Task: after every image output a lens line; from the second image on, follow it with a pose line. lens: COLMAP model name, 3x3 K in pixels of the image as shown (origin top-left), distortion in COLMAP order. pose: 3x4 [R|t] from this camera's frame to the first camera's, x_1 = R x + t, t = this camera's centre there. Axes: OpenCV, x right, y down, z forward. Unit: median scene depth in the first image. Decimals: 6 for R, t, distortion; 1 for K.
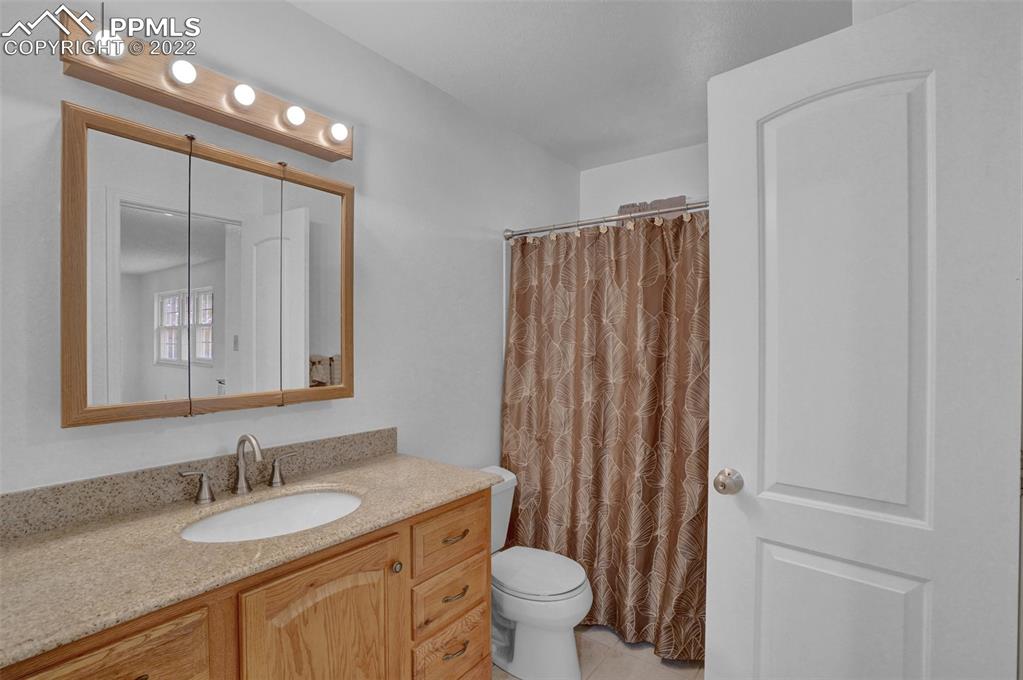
lens RADIAL K [[479.5, 0, 505.5], [0, 479.5, 336.7], [0, 0, 1]] dist [-0.051291, 0.017283]
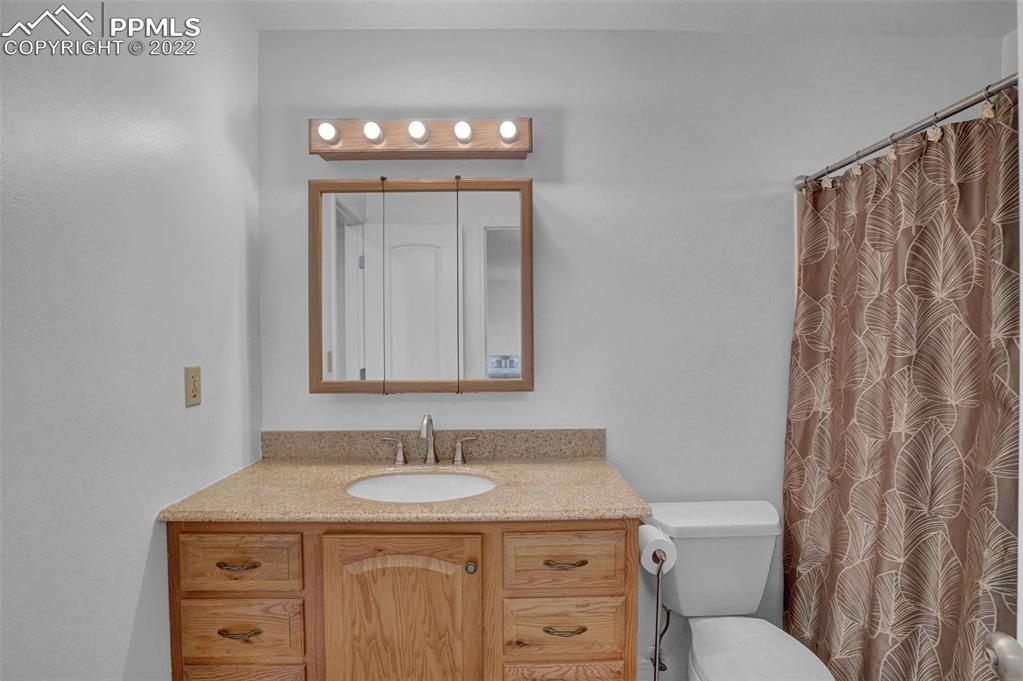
lens RADIAL K [[479.5, 0, 507.1], [0, 479.5, 335.6], [0, 0, 1]] dist [-0.051291, 0.017283]
pose [[0.621808, -0.007904, -0.783130, 0.390991], [0.015447, 0.999878, 0.002173, 0.007364], [0.783017, -0.013449, 0.621854, 0.310035]]
